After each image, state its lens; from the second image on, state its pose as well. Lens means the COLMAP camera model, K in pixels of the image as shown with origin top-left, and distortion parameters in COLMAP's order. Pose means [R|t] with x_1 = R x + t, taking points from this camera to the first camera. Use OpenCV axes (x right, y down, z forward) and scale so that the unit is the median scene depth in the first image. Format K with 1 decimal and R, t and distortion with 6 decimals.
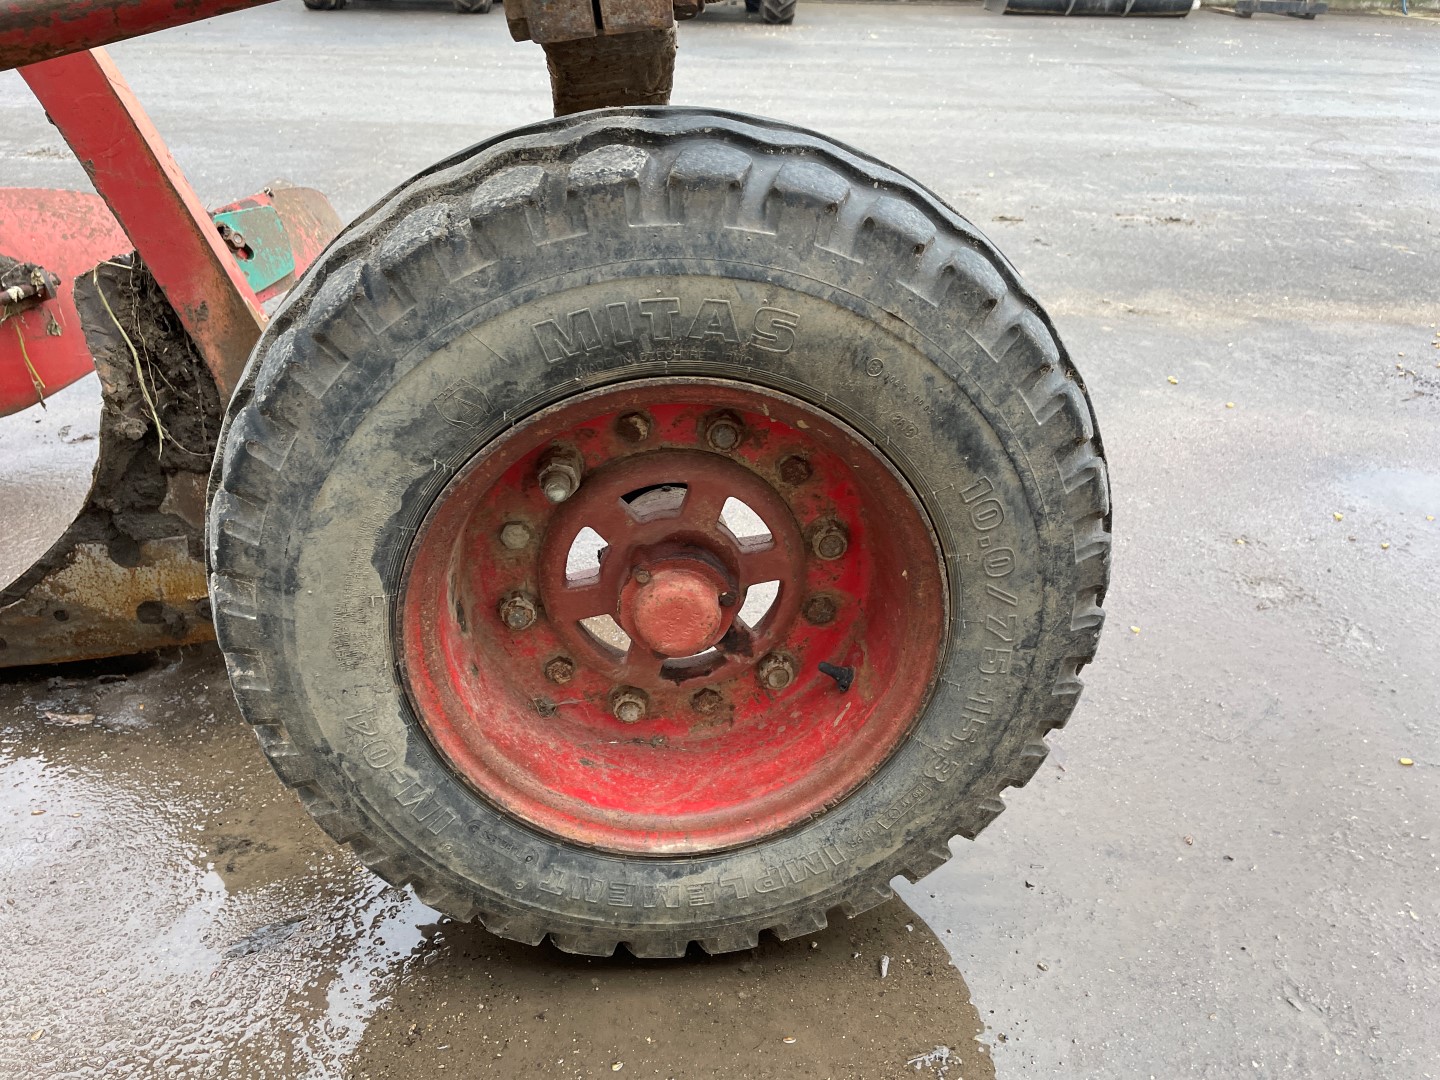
lens RADIAL K [[1087.1, 0, 728.2], [0, 1087.1, 546.0], [0, 0, 1]] dist [0.091121, -0.122883]
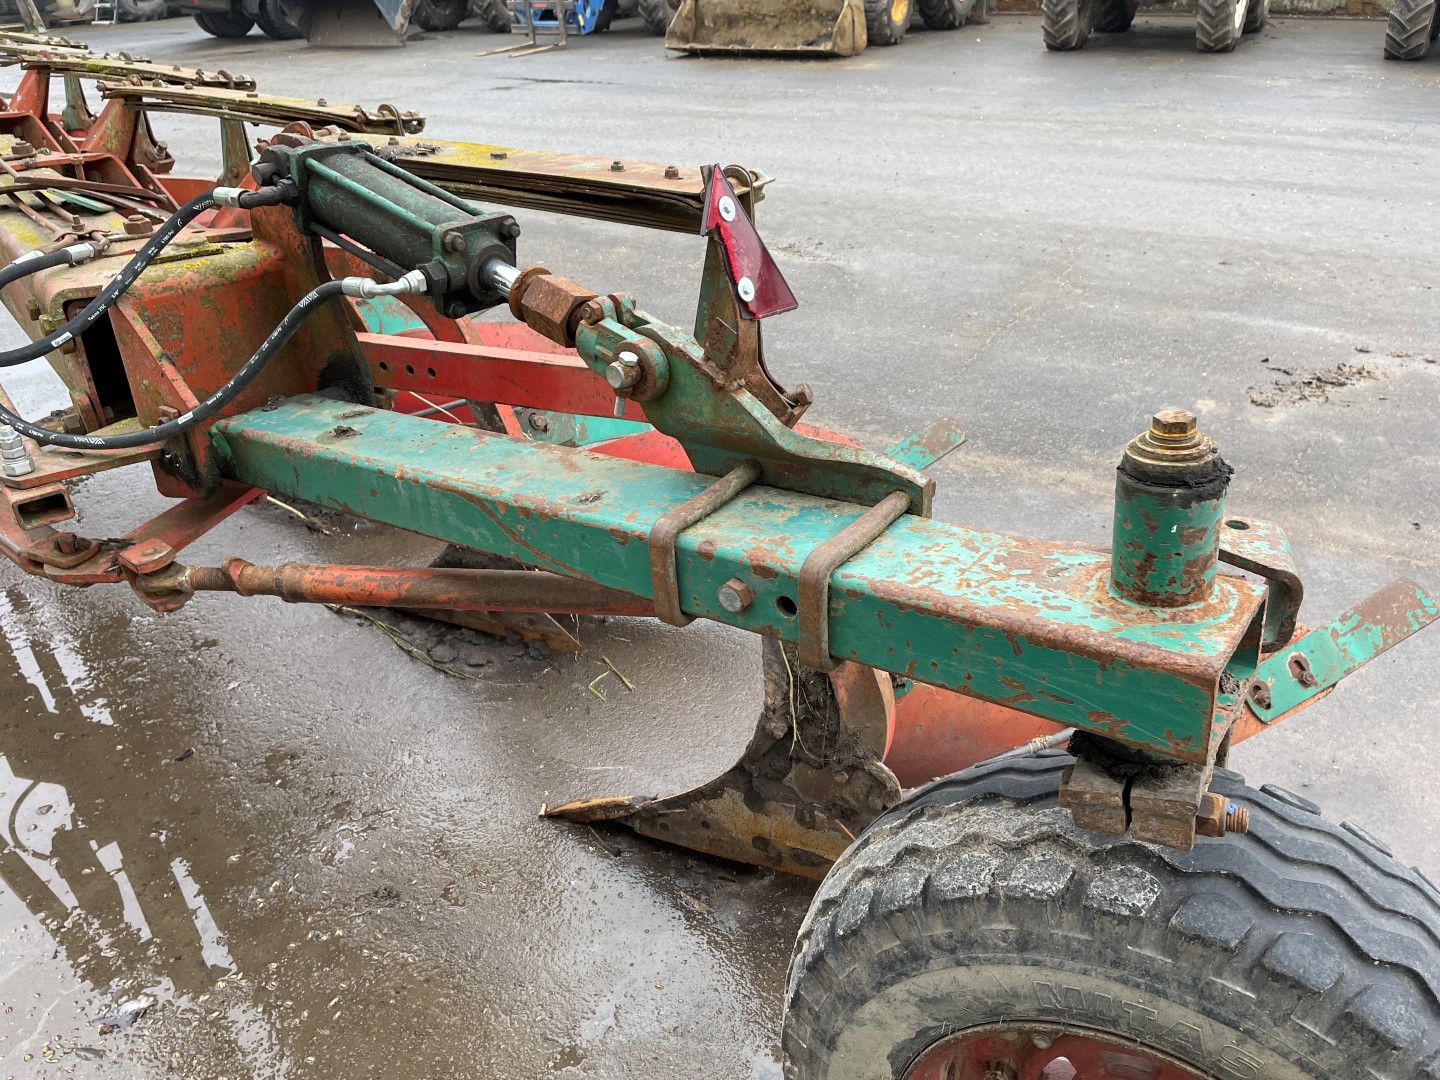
lens RADIAL K [[1087.1, 0, 728.2], [0, 1087.1, 546.0], [0, 0, 1]] dist [0.091121, -0.122883]
pose [[0.830337, 0.228080, -0.508449, 0.063934], [-0.221161, 0.972349, 0.075003, -0.699402], [0.511497, 0.050172, 0.857819, -0.317853]]
